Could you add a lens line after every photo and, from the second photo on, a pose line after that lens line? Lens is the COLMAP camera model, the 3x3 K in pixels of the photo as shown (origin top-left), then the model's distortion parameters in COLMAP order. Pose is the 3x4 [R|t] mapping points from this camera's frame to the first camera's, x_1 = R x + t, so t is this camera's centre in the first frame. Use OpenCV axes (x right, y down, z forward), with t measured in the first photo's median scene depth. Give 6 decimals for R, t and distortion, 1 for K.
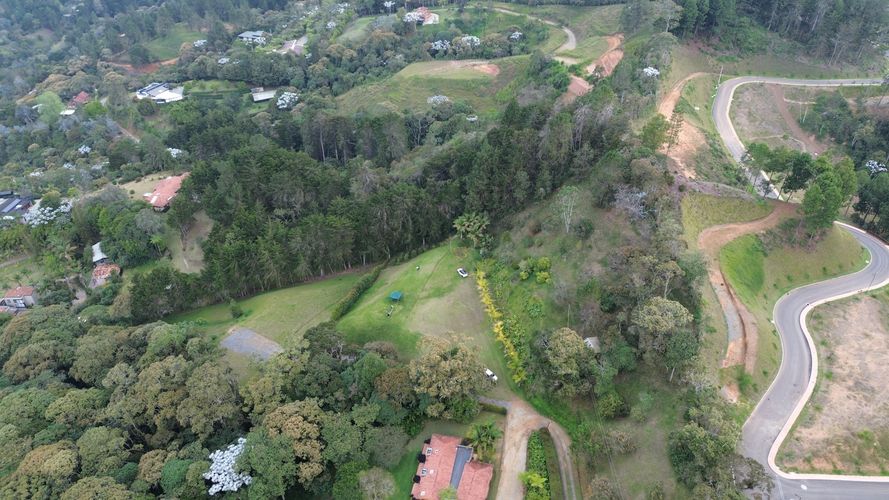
lens RADIAL K [[632.0, 0, 445.0], [0, 632.0, 244.0], [0, 0, 1]] dist [0.071344, -0.069252]
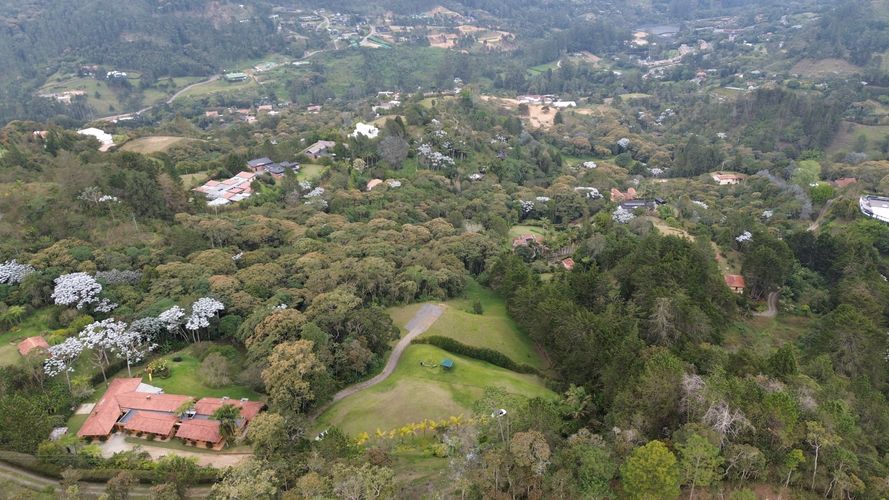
lens RADIAL K [[632.0, 0, 445.0], [0, 632.0, 244.0], [0, 0, 1]] dist [0.071344, -0.069252]
pose [[0.072684, 0.479362, -0.874602, 0.343276], [-0.573279, 0.737661, 0.356663, -0.197659], [0.816130, 0.475467, 0.328424, 0.296212]]
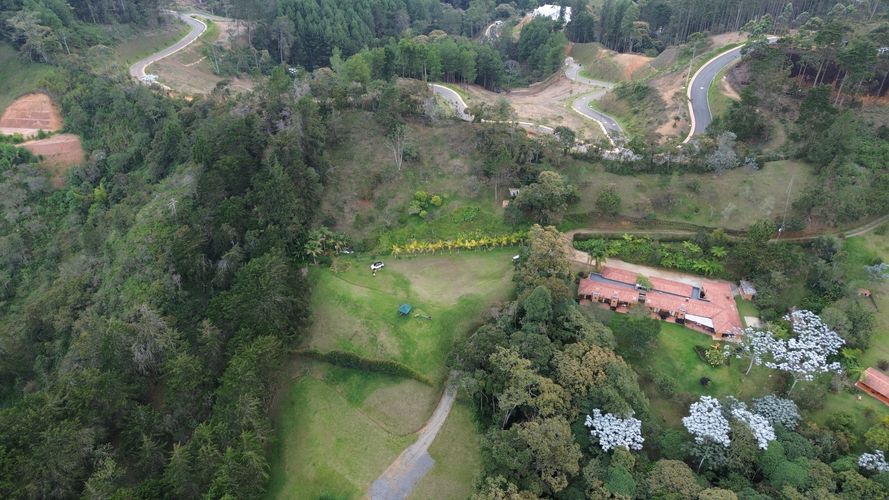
lens RADIAL K [[632.0, 0, 445.0], [0, 632.0, 244.0], [0, 0, 1]] dist [0.071344, -0.069252]
pose [[0.106966, -0.590003, 0.800284, -0.397522], [0.586615, 0.687331, 0.428322, -0.184487], [-0.802771, 0.423643, 0.419626, 0.255936]]
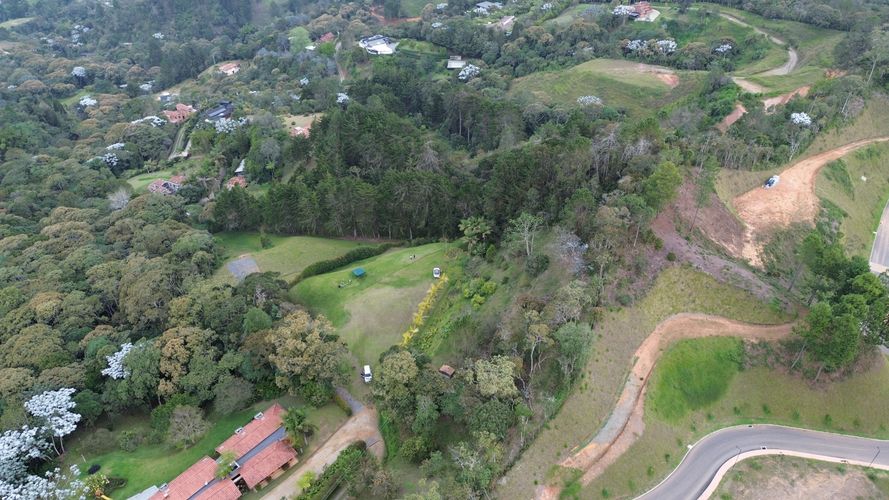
lens RADIAL K [[632.0, 0, 445.0], [0, 632.0, 244.0], [0, 0, 1]] dist [0.071344, -0.069252]
pose [[0.870730, 0.298261, -0.390985, 0.216298], [-0.286532, 0.953876, 0.089550, -0.046341], [0.399660, 0.034056, 0.916030, 0.062659]]
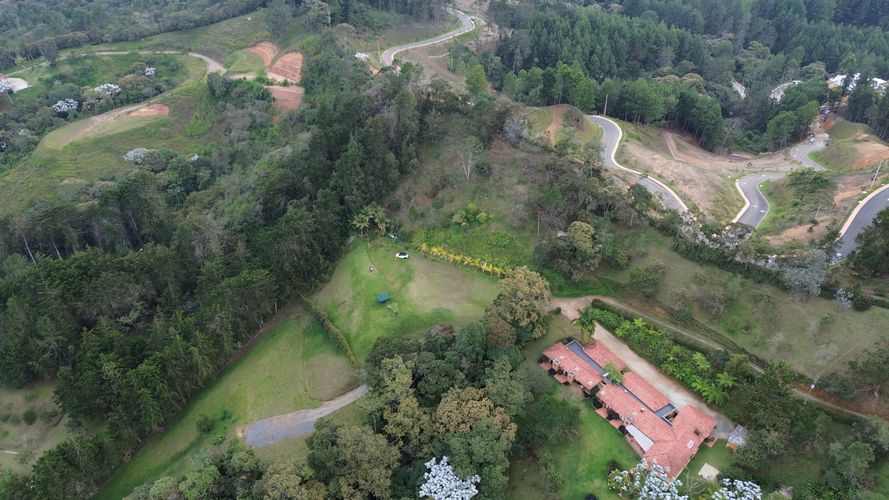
lens RADIAL K [[632.0, 0, 445.0], [0, 632.0, 244.0], [0, 0, 1]] dist [0.071344, -0.069252]
pose [[0.664131, -0.422882, 0.616524, -0.304767], [0.441135, 0.887453, 0.133518, -0.043600], [-0.603598, 0.183297, 0.775933, 0.069266]]
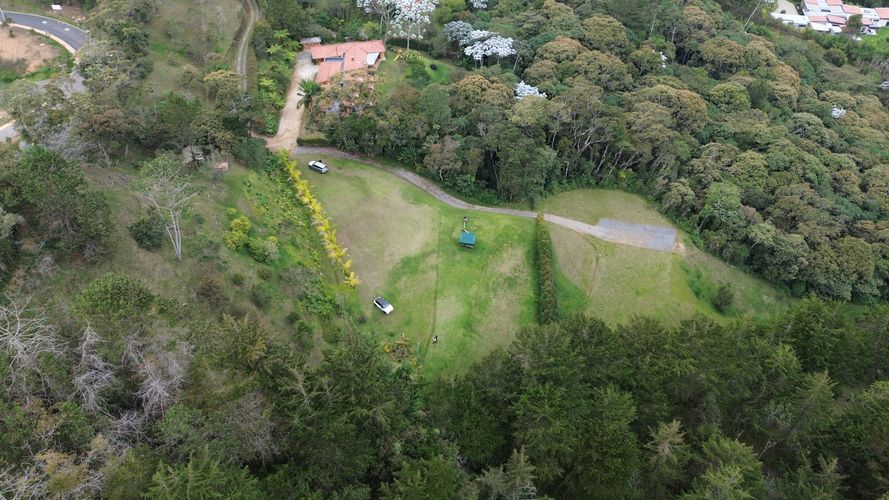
lens RADIAL K [[632.0, 0, 445.0], [0, 632.0, 244.0], [0, 0, 1]] dist [0.071344, -0.069252]
pose [[-0.959360, 0.196613, -0.202414, 0.042946], [-0.156392, 0.226609, 0.961348, -0.287225], [0.234882, 0.953935, -0.186651, 0.572074]]
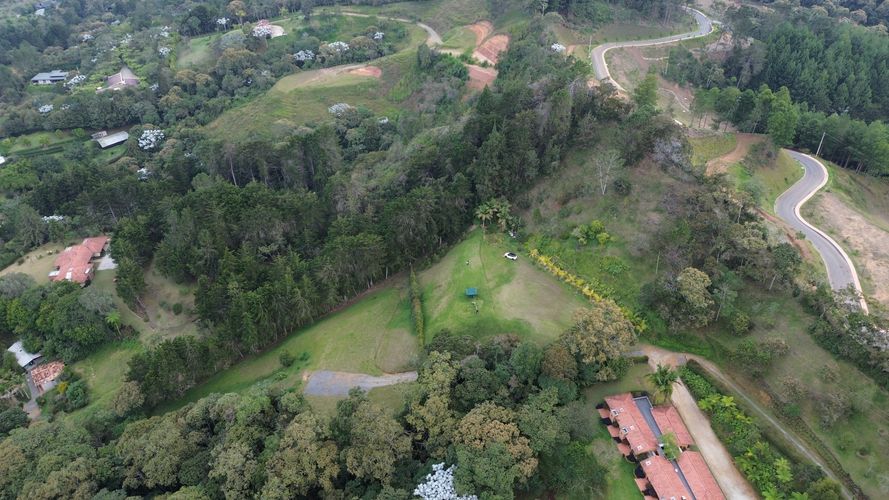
lens RADIAL K [[632.0, 0, 445.0], [0, 632.0, 244.0], [0, 0, 1]] dist [0.071344, -0.069252]
pose [[0.914023, -0.234540, 0.330987, -0.218483], [0.236704, 0.970973, 0.034380, -0.018580], [-0.329444, 0.046922, 0.943009, 0.032319]]
